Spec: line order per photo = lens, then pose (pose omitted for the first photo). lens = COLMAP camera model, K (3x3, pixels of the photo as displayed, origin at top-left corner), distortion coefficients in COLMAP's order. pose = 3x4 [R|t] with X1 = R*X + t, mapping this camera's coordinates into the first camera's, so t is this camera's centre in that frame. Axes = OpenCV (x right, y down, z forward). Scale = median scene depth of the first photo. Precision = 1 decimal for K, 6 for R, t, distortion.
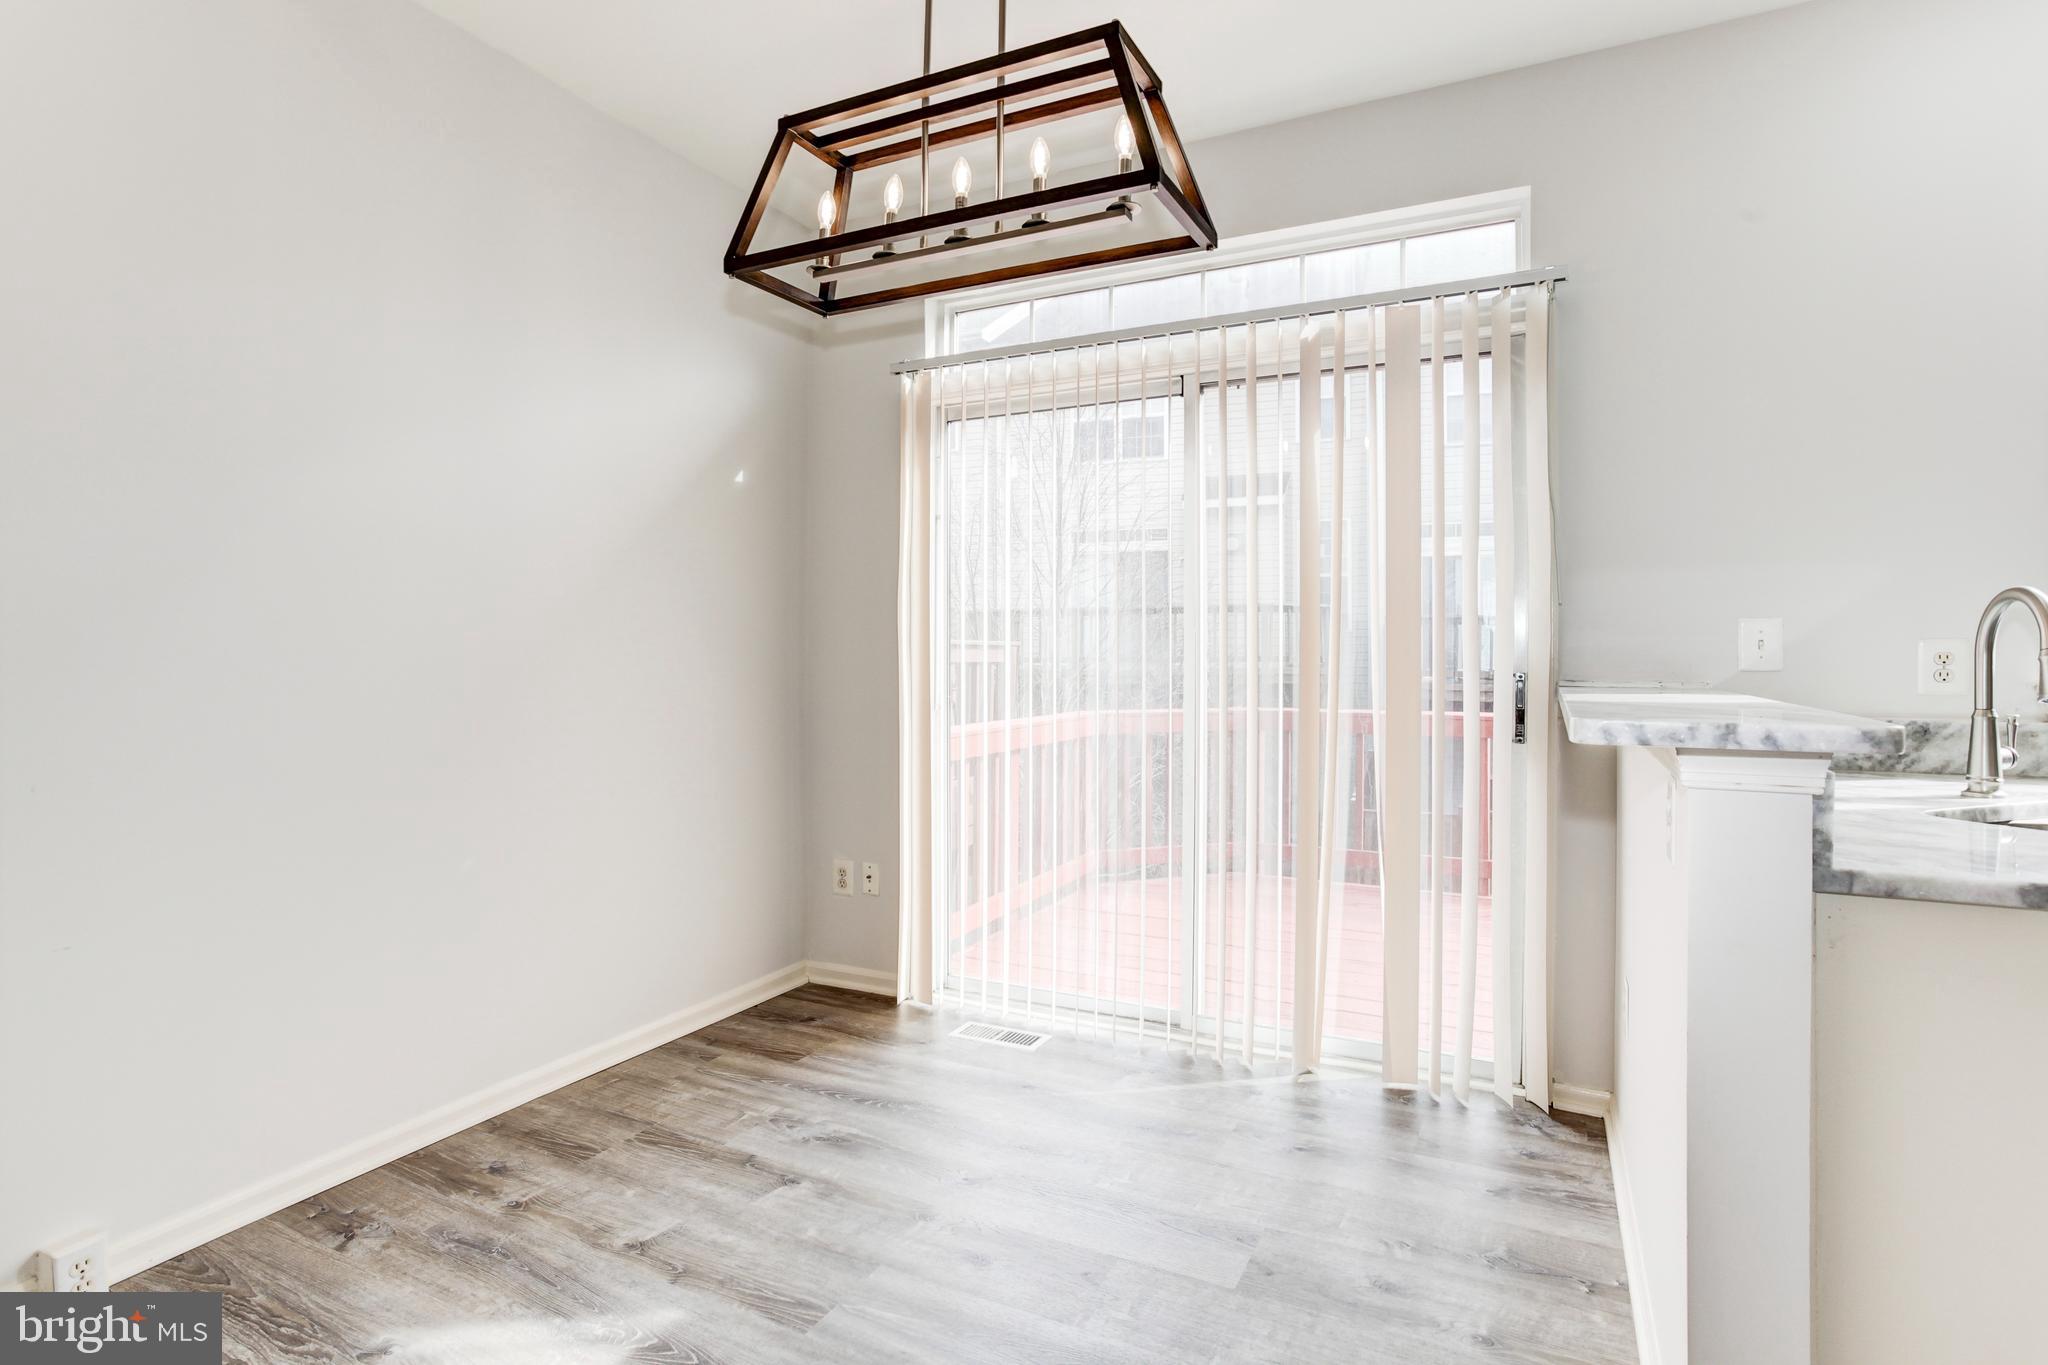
lens RADIAL K [[1025.0, 0, 1058.9], [0, 1025.0, 687.5], [0, 0, 1]] dist [-0.000775, 0.031968]
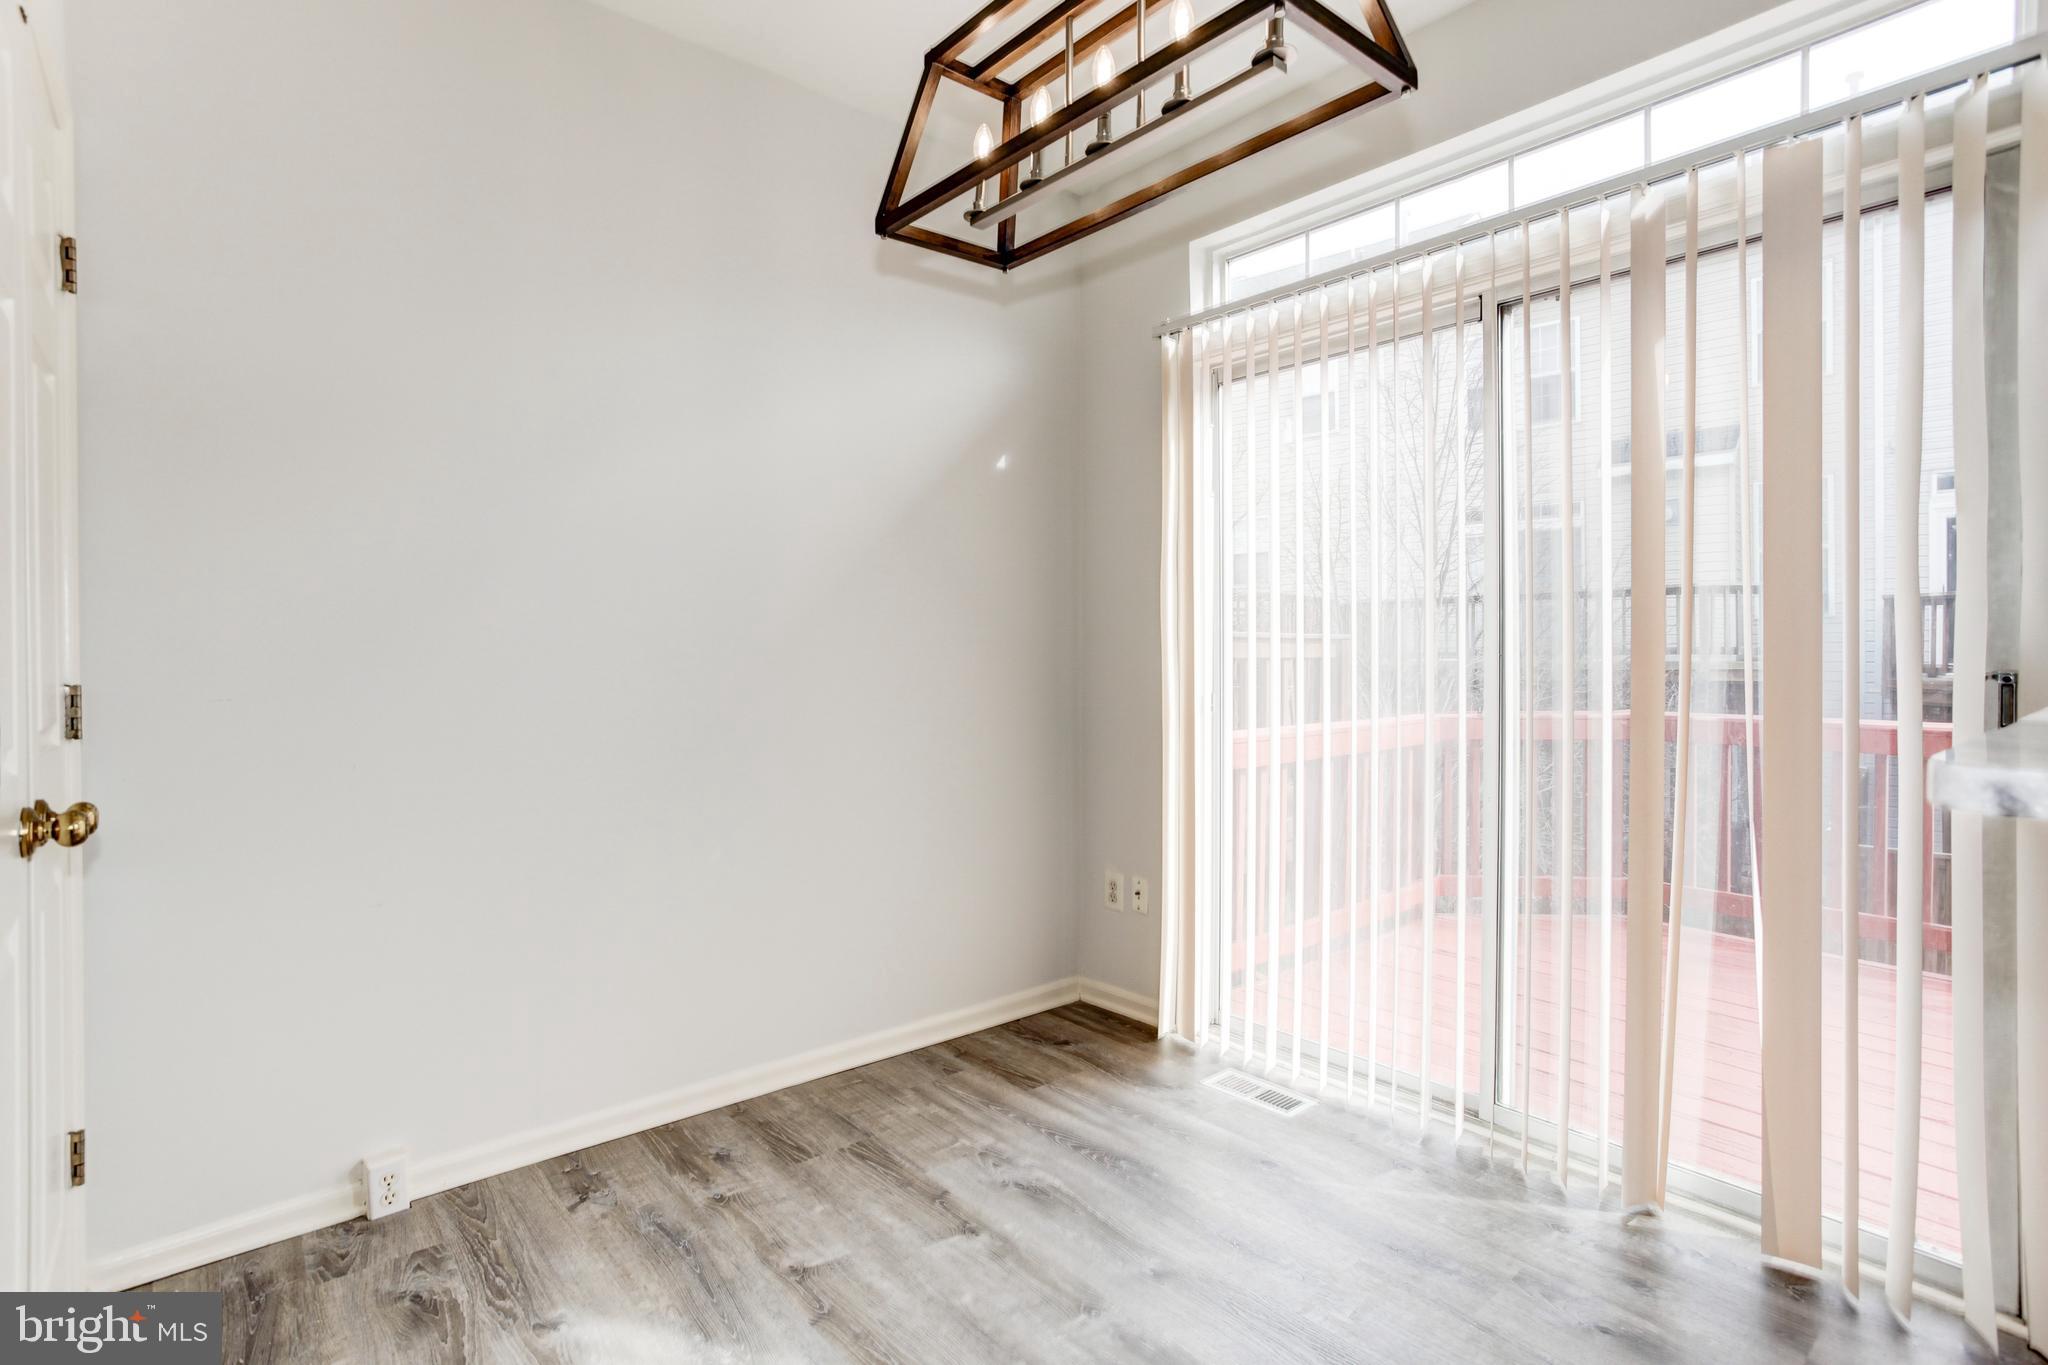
lens RADIAL K [[1065.8, 0, 1028.7], [0, 1065.8, 676.4], [0, 0, 1]] dist [-0.027372, 0.037807]
pose [[0.928784, 0.002958, -0.370609, 0.117059], [-0.005879, 0.999960, -0.006751, -0.001485], [0.370574, 0.008448, 0.928765, 0.130644]]
